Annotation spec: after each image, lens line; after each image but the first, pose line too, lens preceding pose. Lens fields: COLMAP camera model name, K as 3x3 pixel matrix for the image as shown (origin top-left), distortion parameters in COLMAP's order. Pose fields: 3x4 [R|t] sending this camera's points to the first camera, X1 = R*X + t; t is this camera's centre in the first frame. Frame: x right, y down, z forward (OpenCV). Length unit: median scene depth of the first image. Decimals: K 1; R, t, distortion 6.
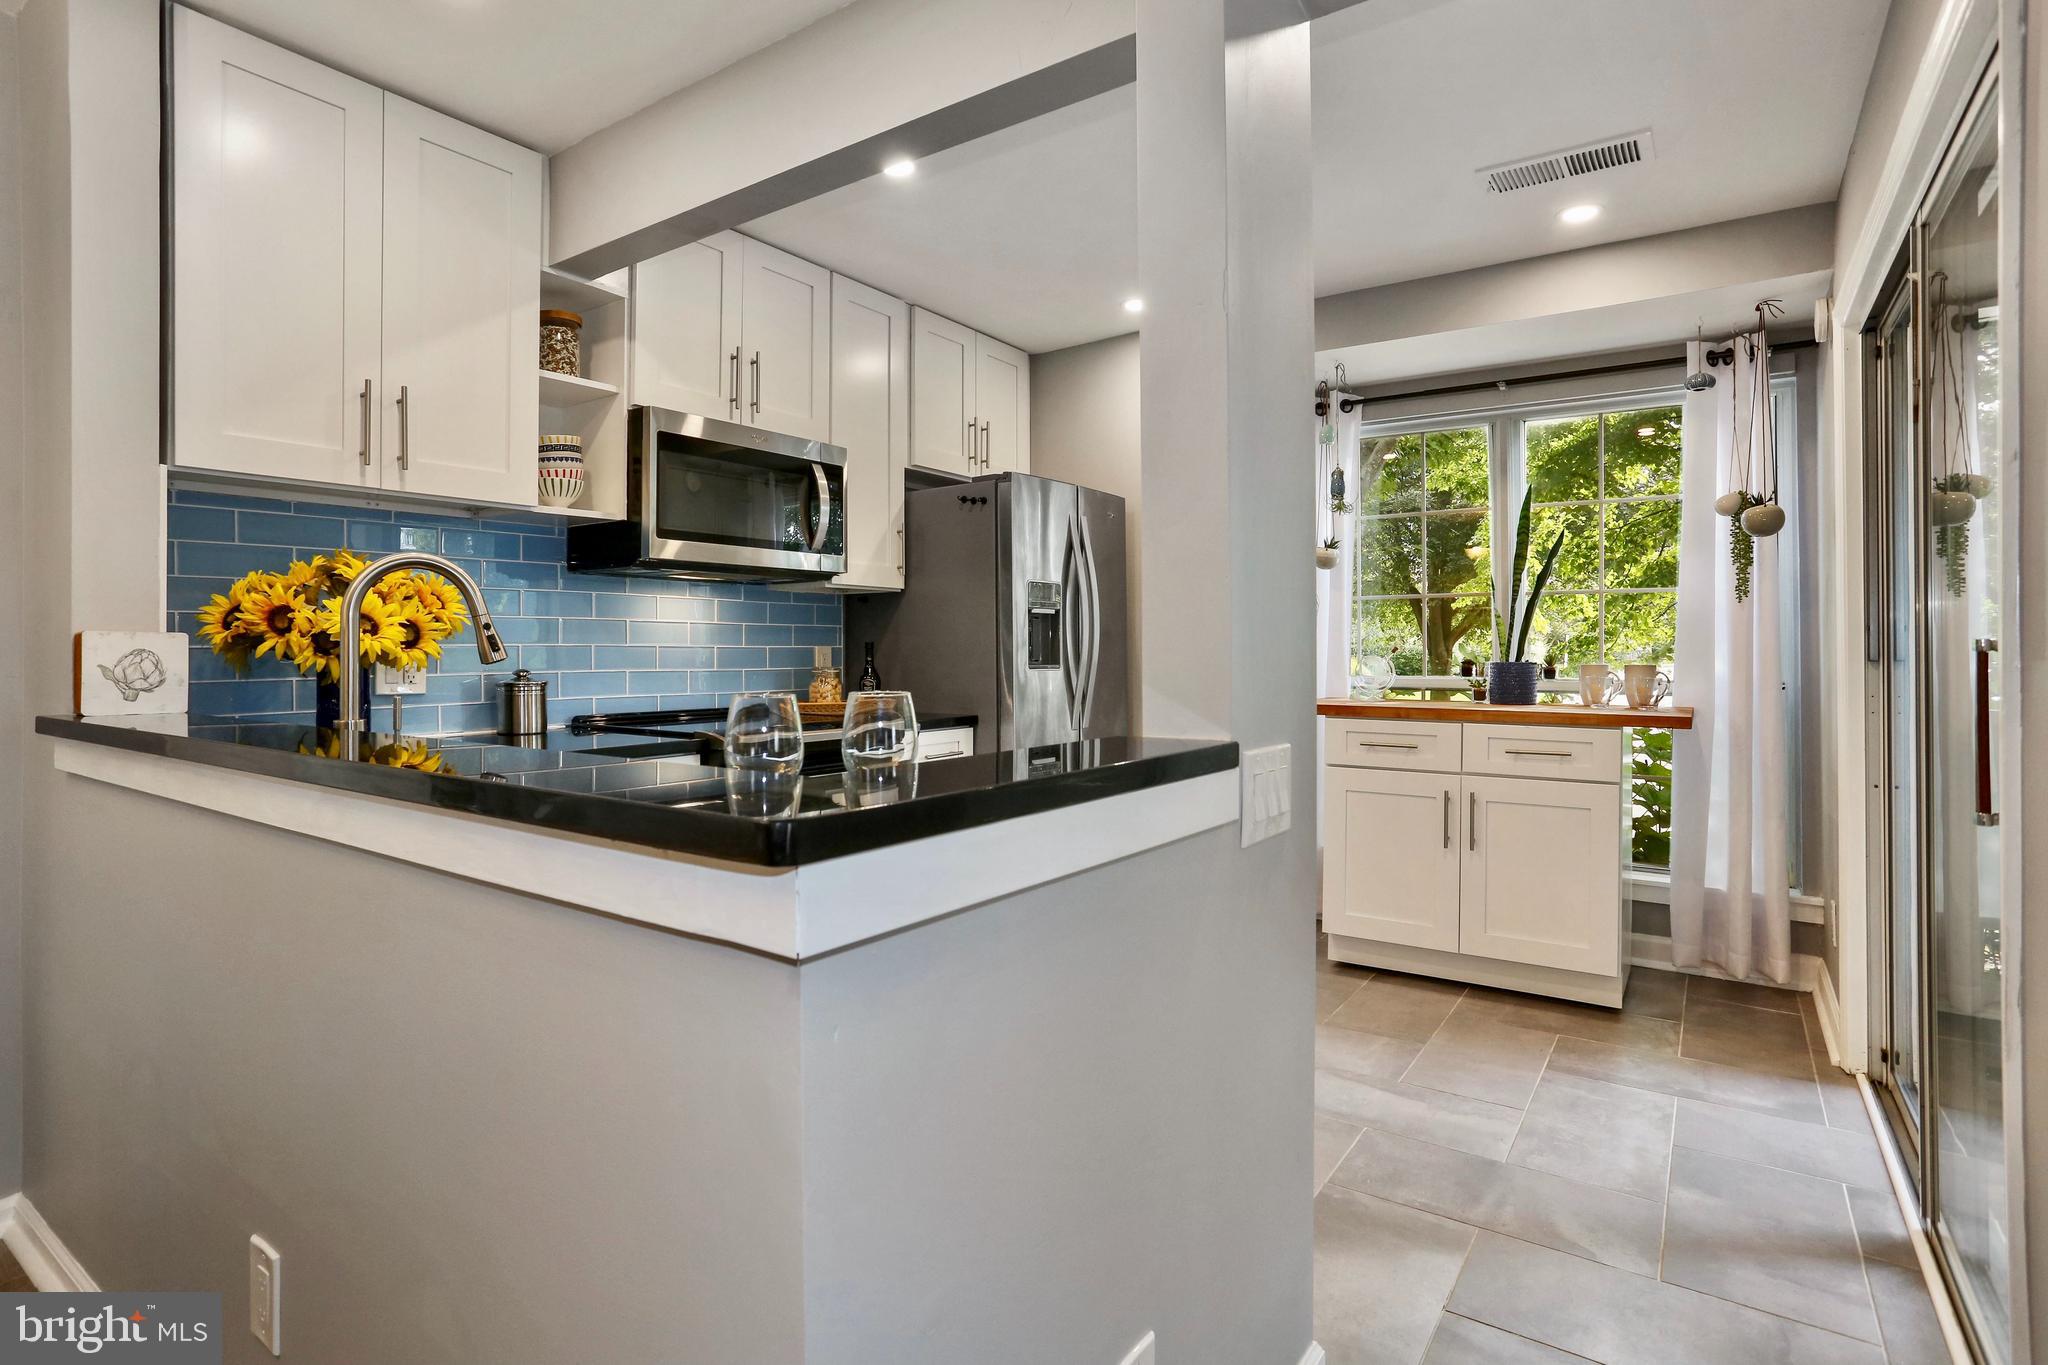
lens RADIAL K [[999.6, 0, 992.7], [0, 999.6, 650.7], [0, 0, 1]] dist [-0.052611, 0.014206]
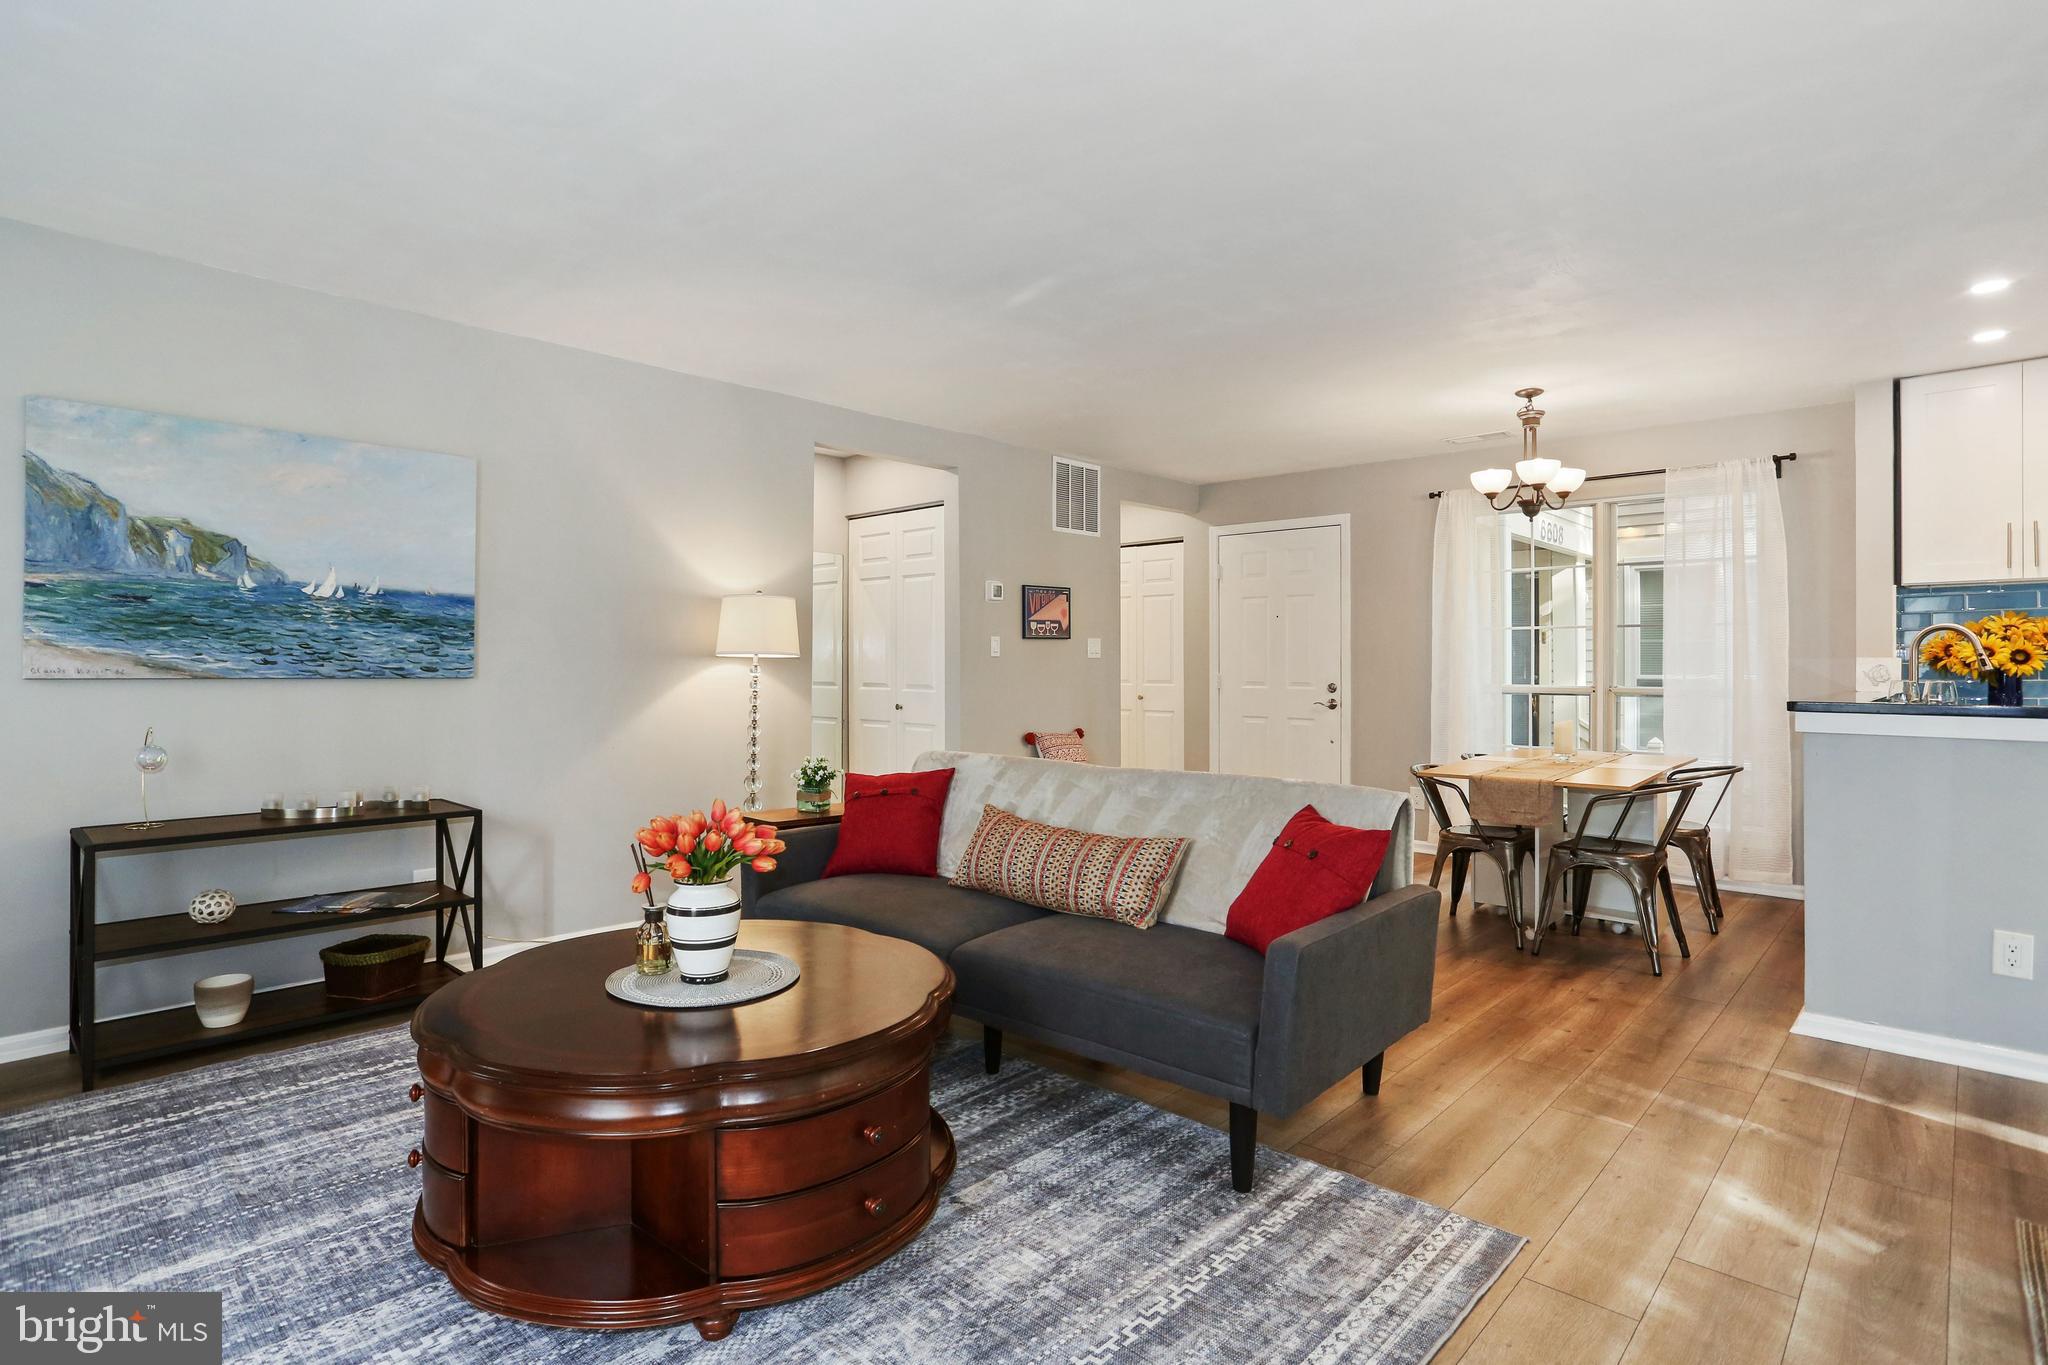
lens RADIAL K [[999.6, 0, 1030.8], [0, 999.6, 681.2], [0, 0, 1]] dist [-0.052611, 0.014206]
pose [[-0.140689, 0.018351, -0.989884, 1.113317], [-0.000240, 0.999828, 0.018569, -0.001849], [0.990054, 0.002850, -0.140661, -0.467872]]
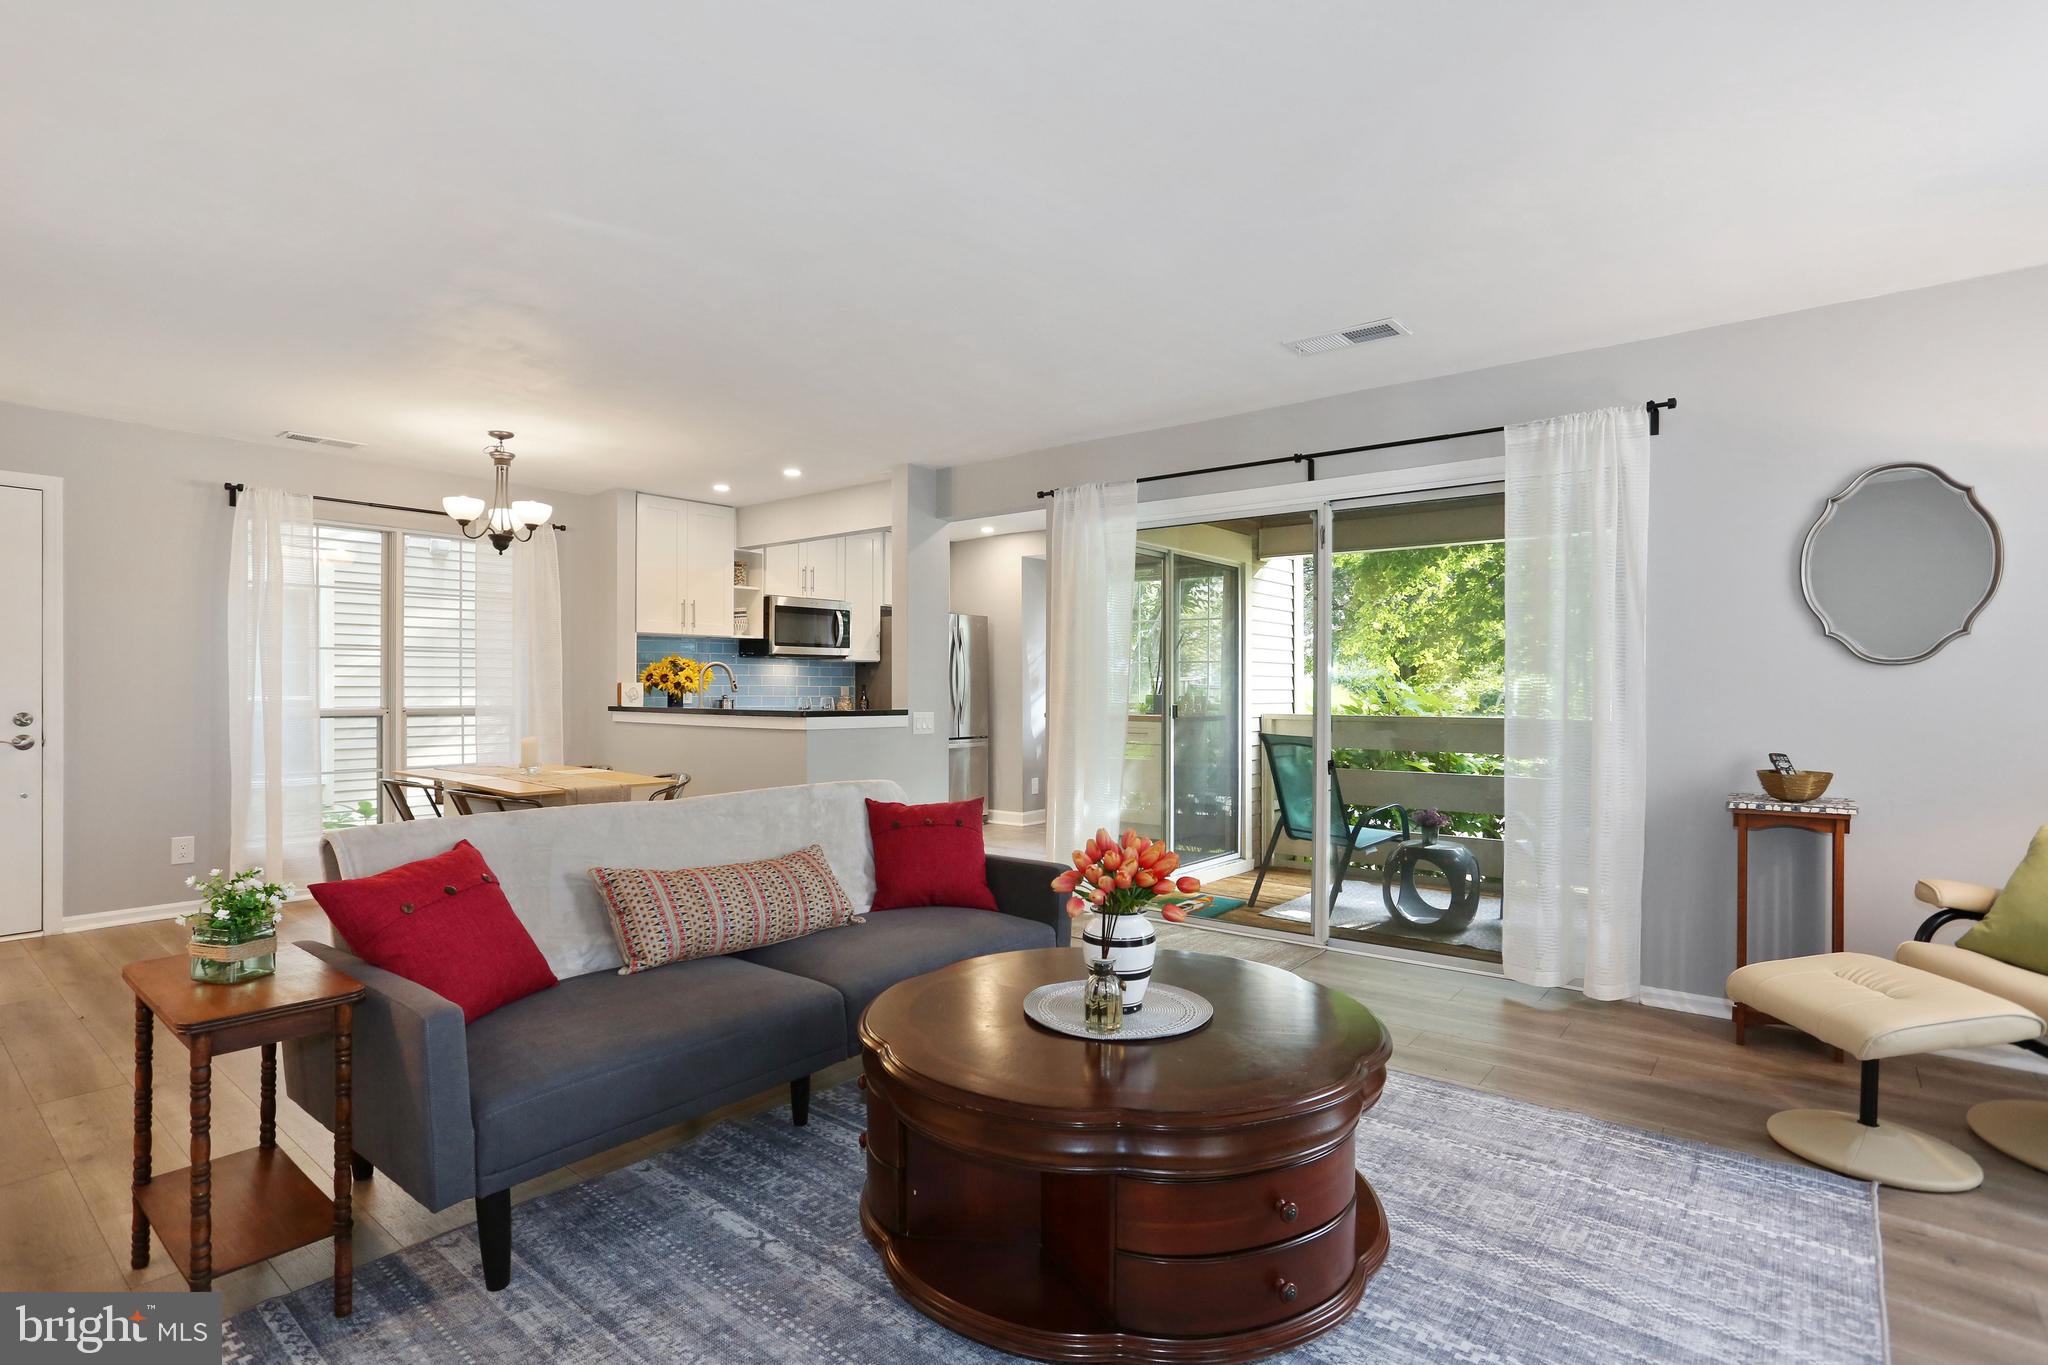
lens RADIAL K [[999.6, 0, 991.7], [0, 999.6, 676.6], [0, 0, 1]] dist [-0.052611, 0.014206]
pose [[0.996949, 0.003788, -0.077968, 0.421494], [-0.004683, 0.999925, -0.011294, -0.003491], [0.077919, 0.011625, 0.996892, -1.514459]]
